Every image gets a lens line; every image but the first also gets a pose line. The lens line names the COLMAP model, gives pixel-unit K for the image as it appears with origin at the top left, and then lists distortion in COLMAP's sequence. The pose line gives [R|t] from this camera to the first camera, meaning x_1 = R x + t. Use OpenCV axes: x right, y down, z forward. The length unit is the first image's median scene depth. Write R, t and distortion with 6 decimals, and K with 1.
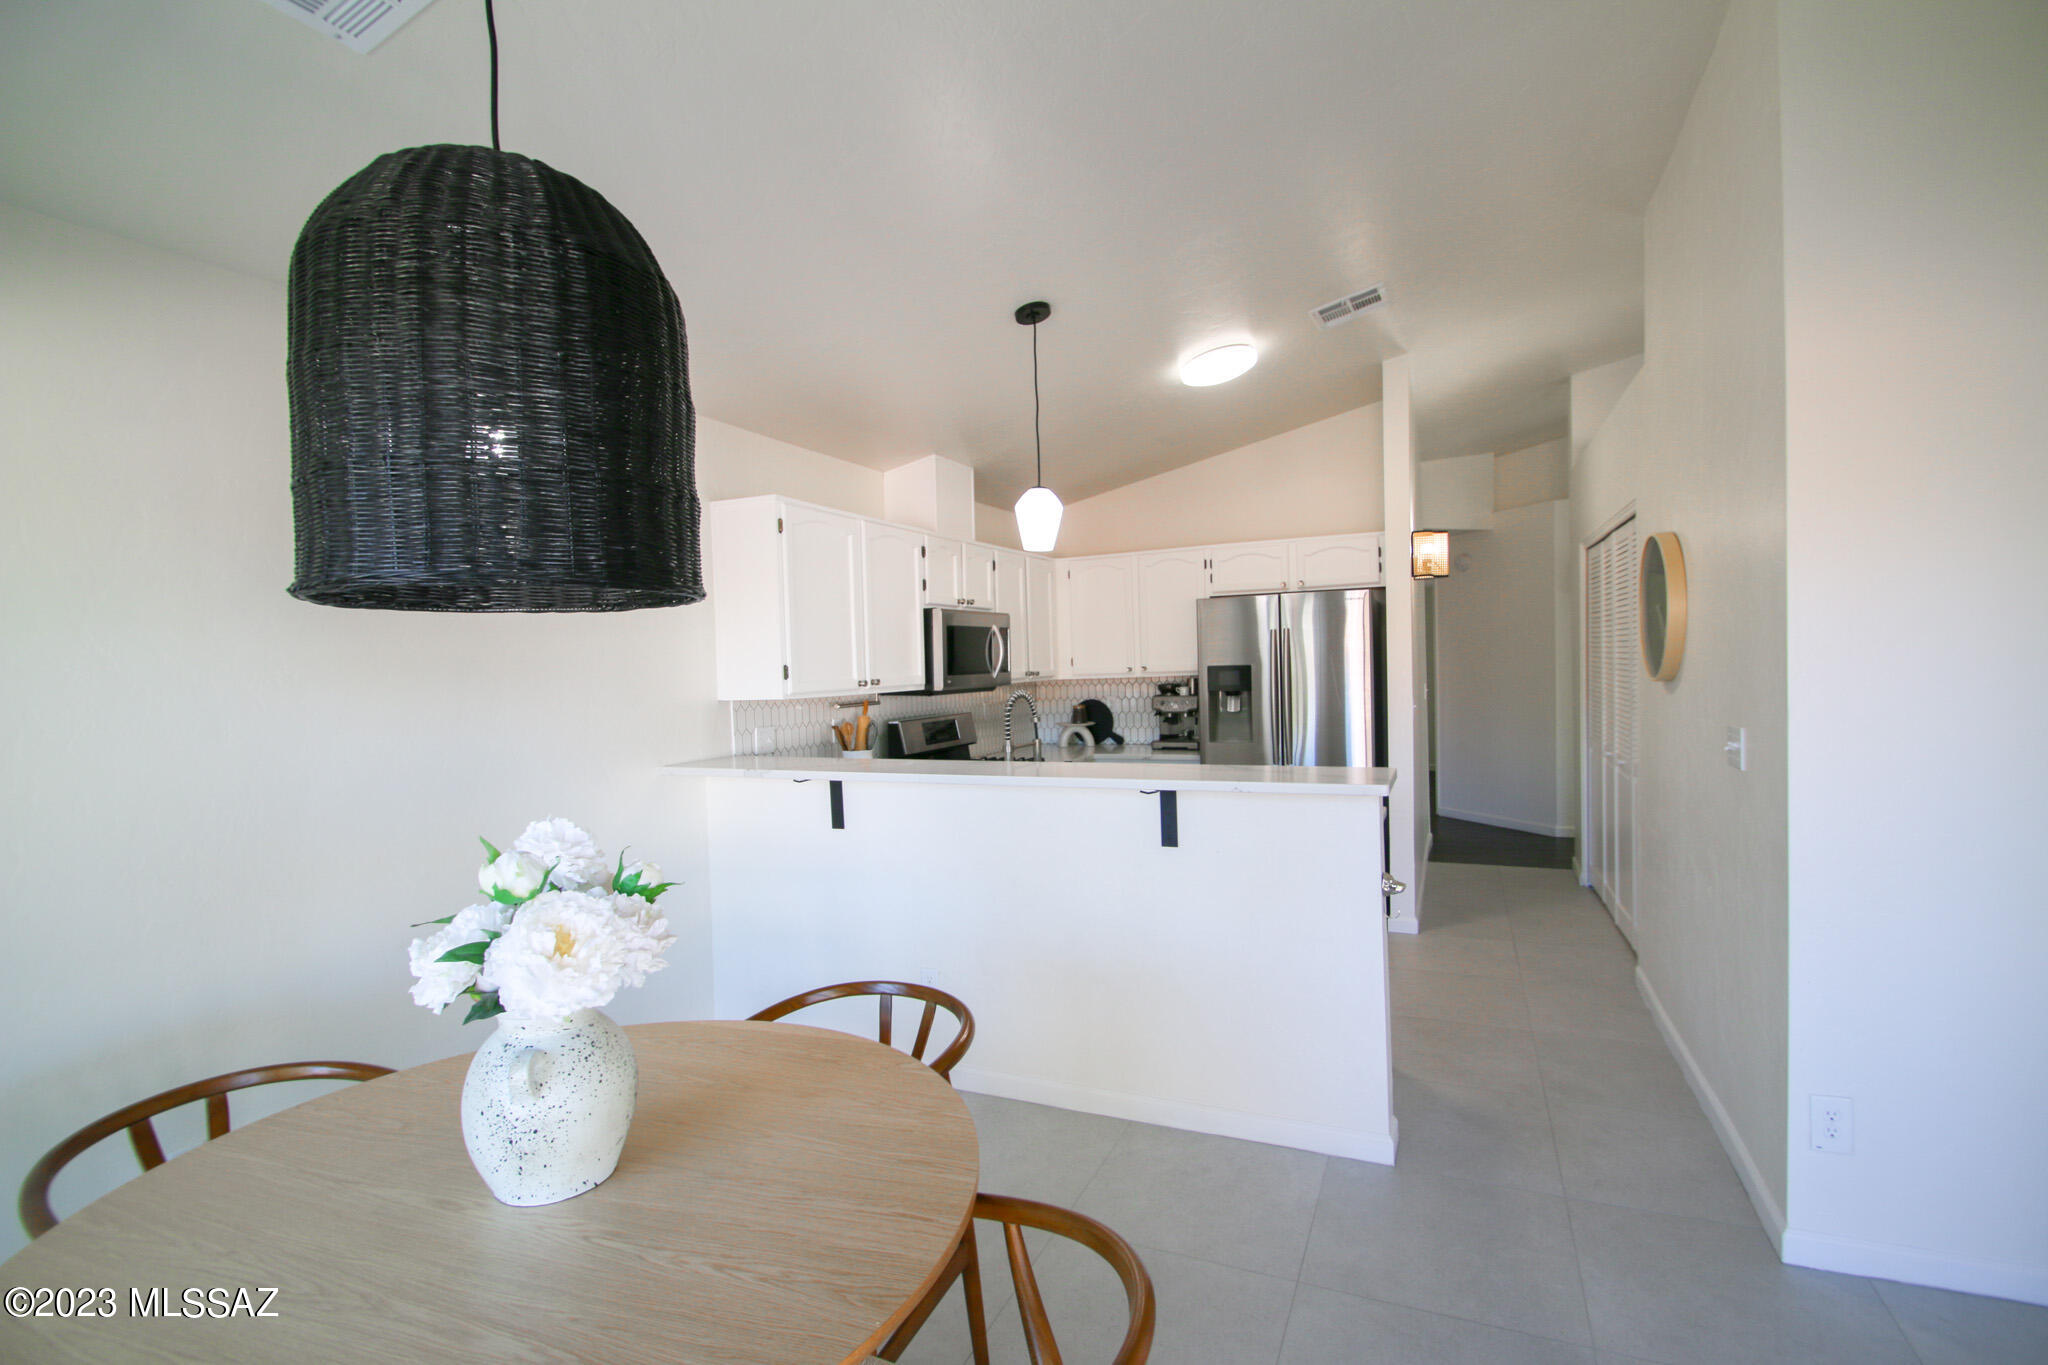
lens RADIAL K [[950.0, 0, 1045.6], [0, 950.0, 696.5], [0, 0, 1]] dist [0.001405, -0.007280]
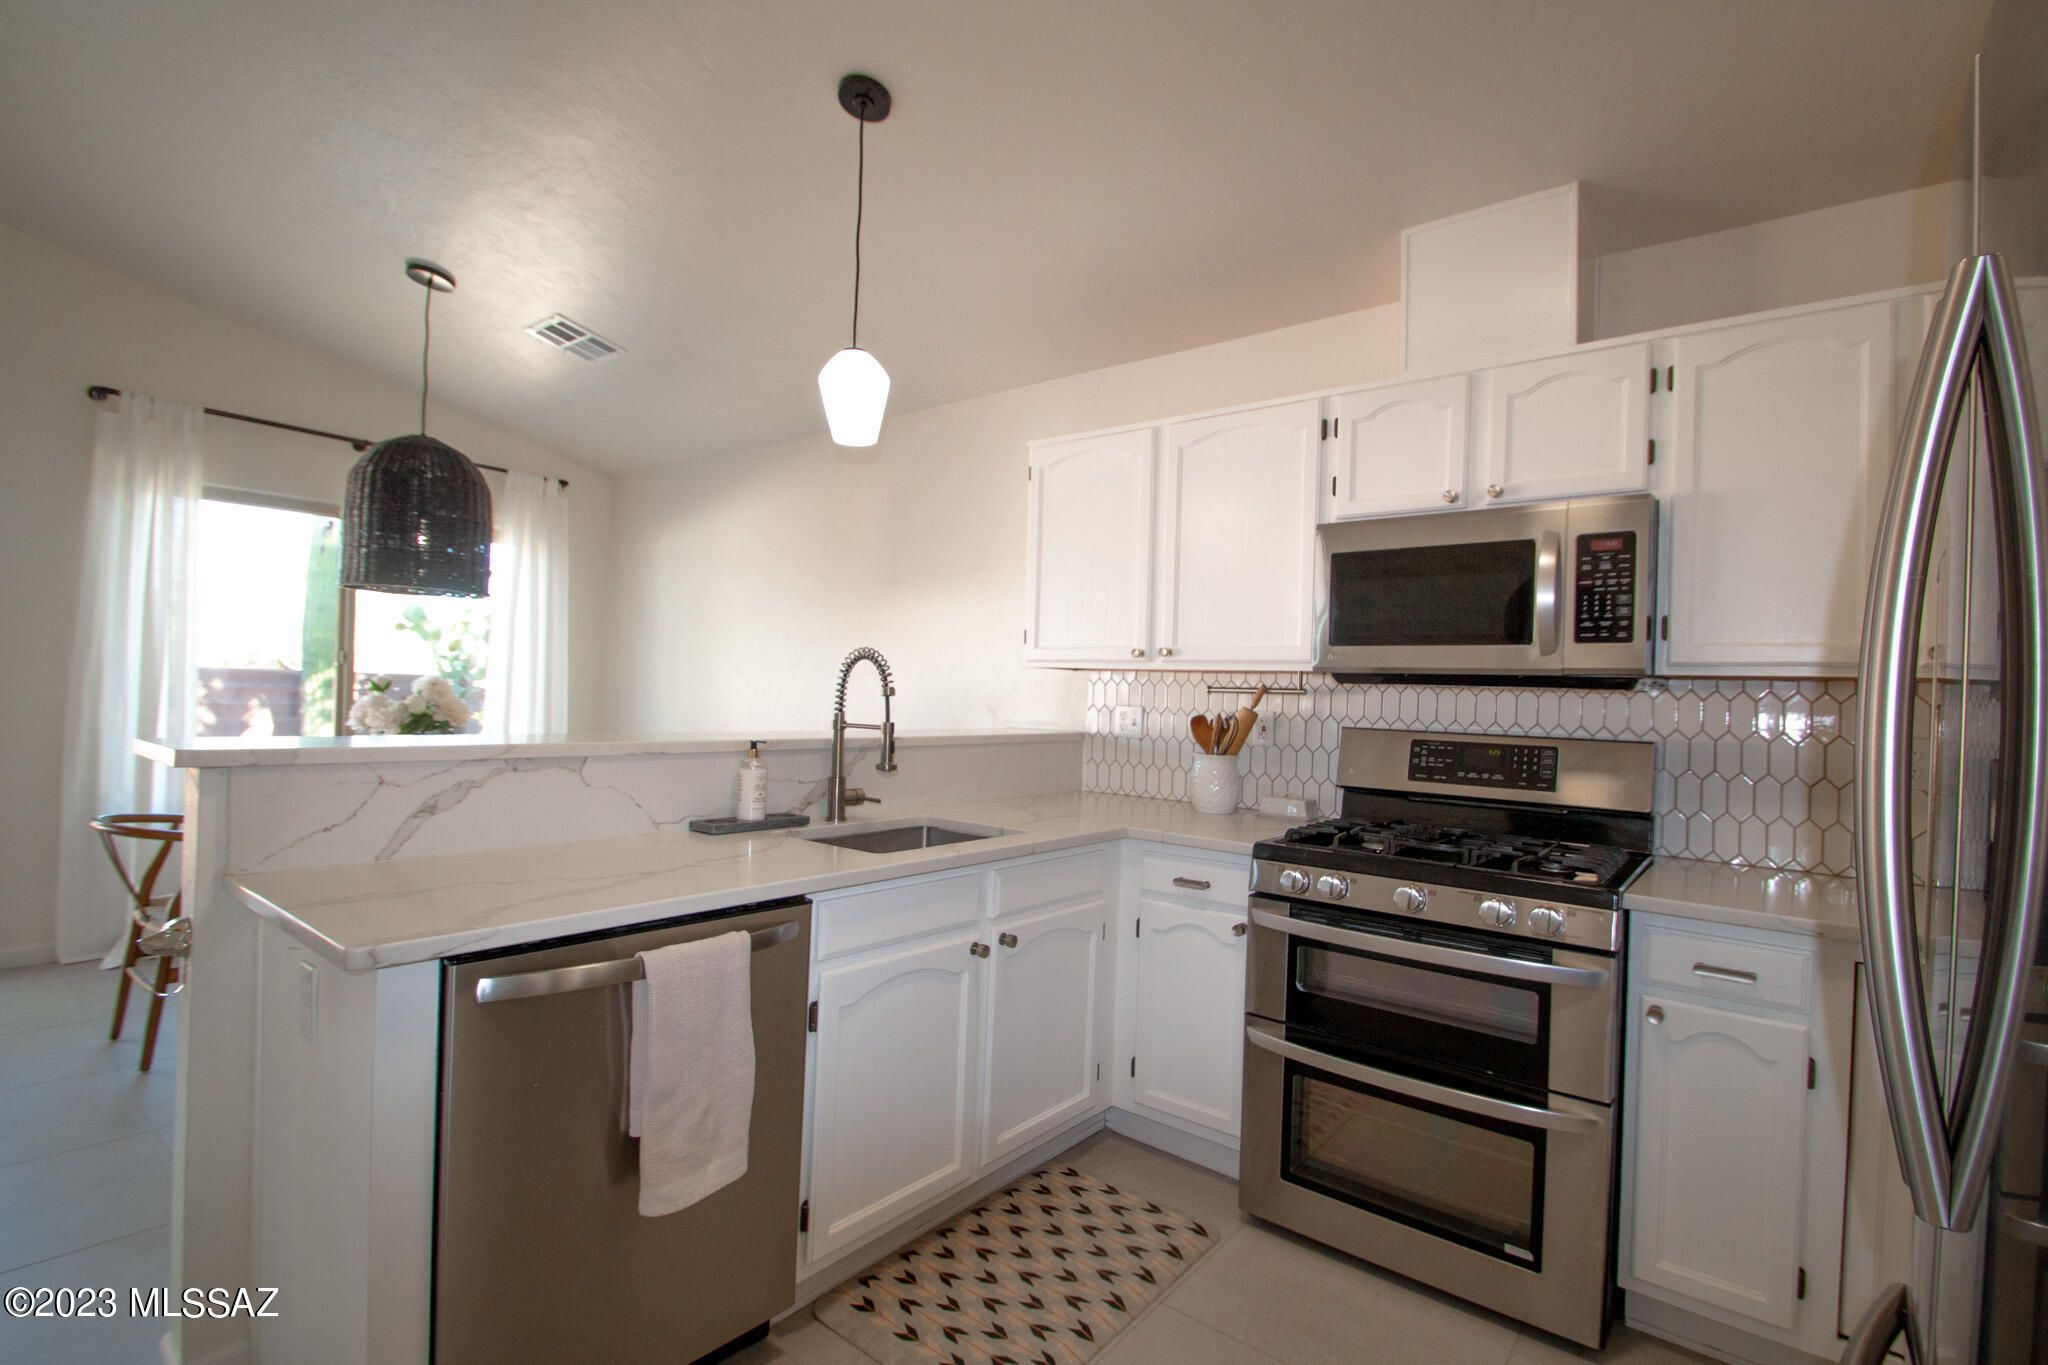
lens RADIAL K [[1020.1, 0, 1063.4], [0, 1020.1, 684.7], [0, 0, 1]] dist [0.002345, -0.000389]
pose [[-0.293358, 0.011453, -0.955934, 0.434178], [-0.057467, 0.997909, 0.029591, -0.006890], [0.954274, 0.063616, -0.292086, 0.881424]]
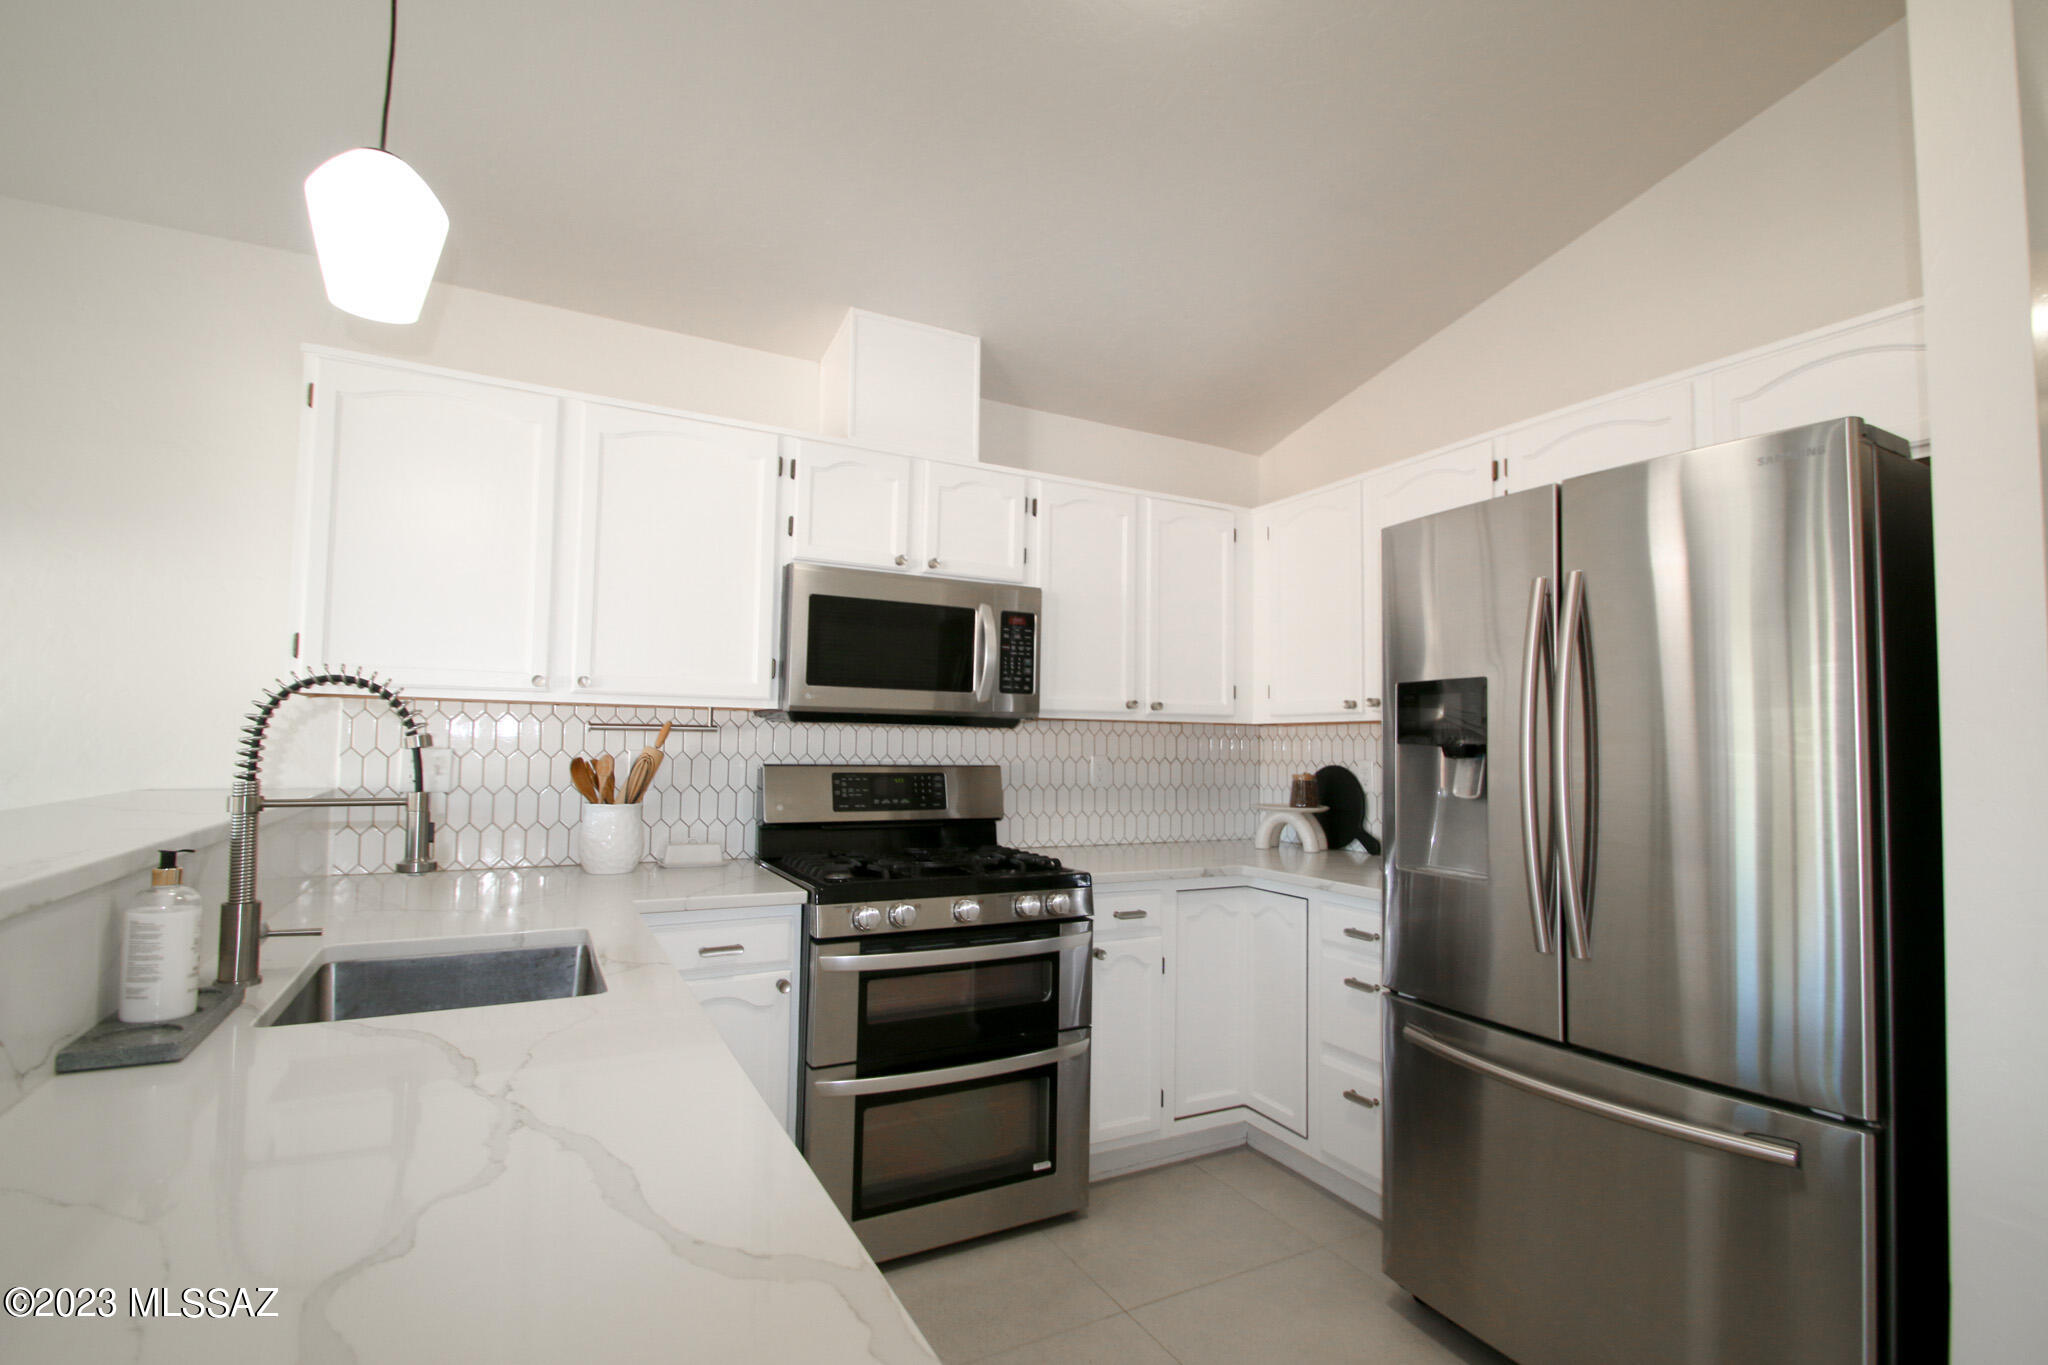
lens RADIAL K [[950.0, 0, 1045.6], [0, 950.0, 696.5], [0, 0, 1]] dist [0.001405, -0.007280]
pose [[0.783430, 0.011863, -0.621367, 0.301897], [-0.062707, 0.996224, -0.060043, 0.008238], [0.618309, 0.086004, 0.781215, 0.559937]]
